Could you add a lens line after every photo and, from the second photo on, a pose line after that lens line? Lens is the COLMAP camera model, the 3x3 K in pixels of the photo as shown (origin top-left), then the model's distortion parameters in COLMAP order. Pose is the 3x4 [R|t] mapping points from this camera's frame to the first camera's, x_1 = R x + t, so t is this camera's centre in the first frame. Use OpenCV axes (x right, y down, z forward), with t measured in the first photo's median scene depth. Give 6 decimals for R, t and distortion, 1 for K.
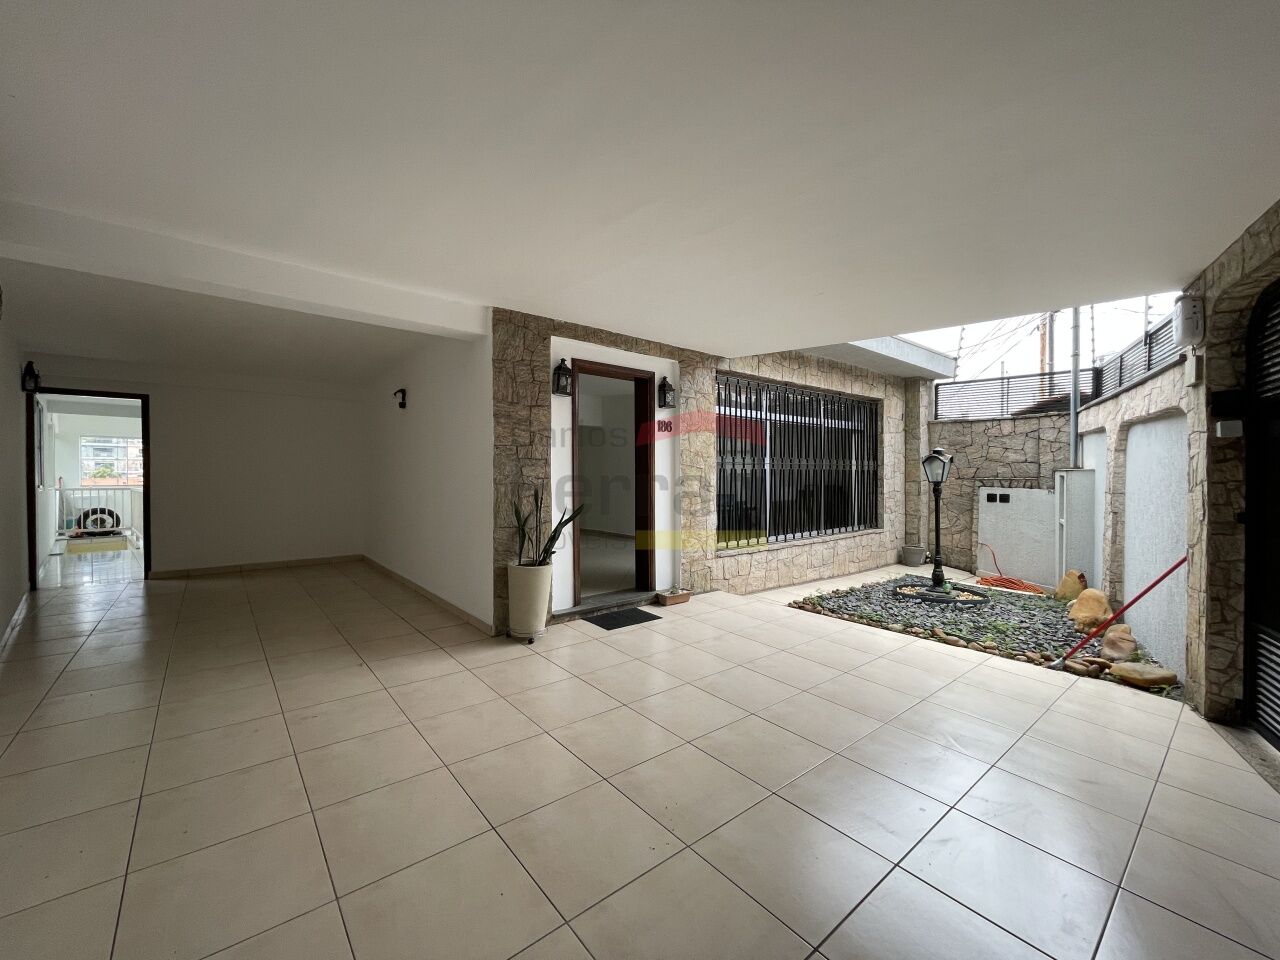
lens RADIAL K [[518.3, 0, 640.0], [0, 518.3, 480.0], [0, 0, 1]] dist [-0.003562, 0.000602]
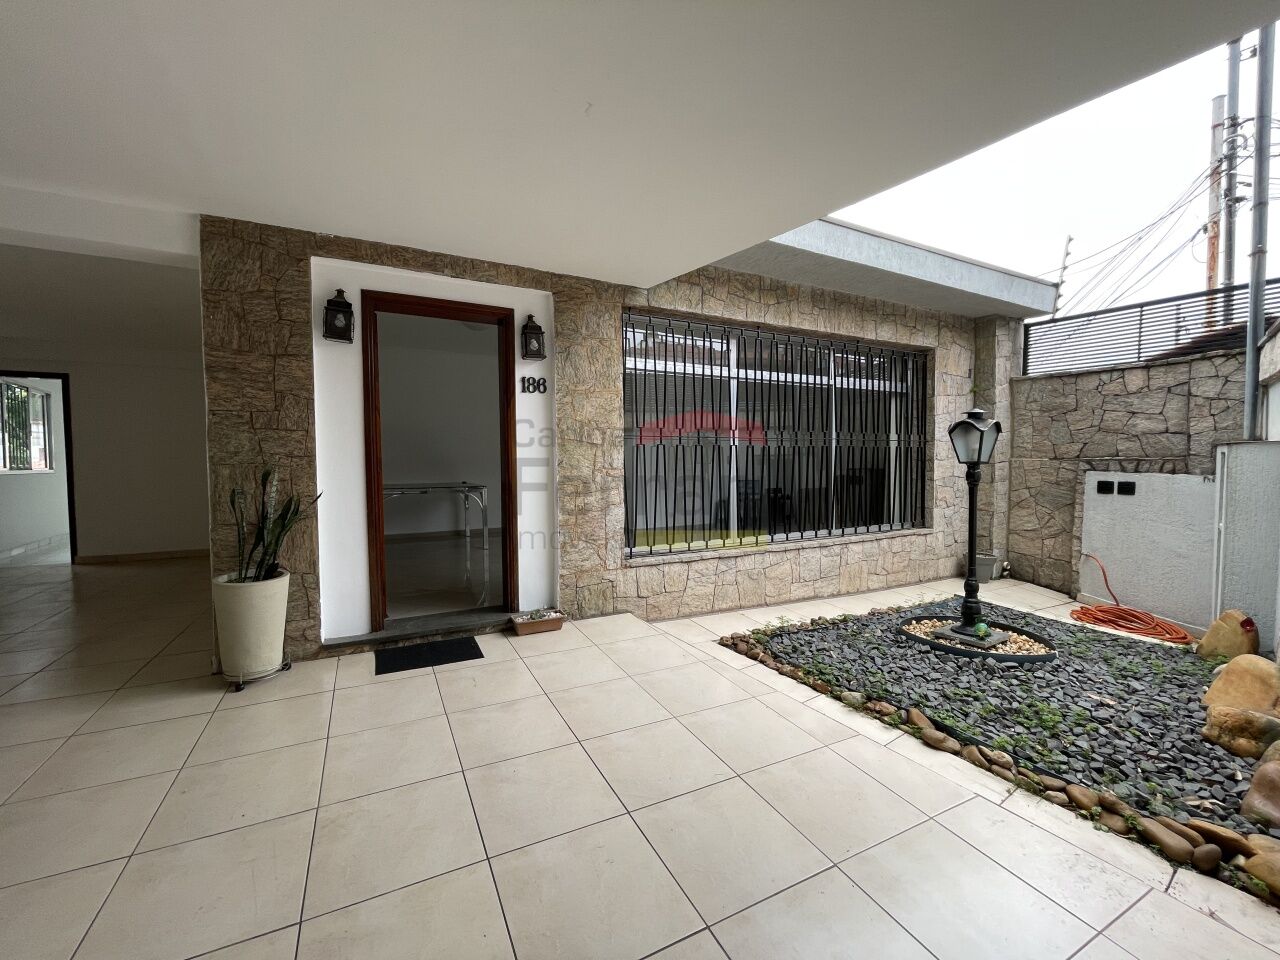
lens RADIAL K [[518.3, 0, 640.0], [0, 518.3, 480.0], [0, 0, 1]] dist [-0.003562, 0.000602]
pose [[0.977017, 0.005625, -0.213086, 0.292980], [0.000984, 0.999522, 0.030898, 0.004864], [0.213158, -0.030398, 0.976545, 0.274550]]
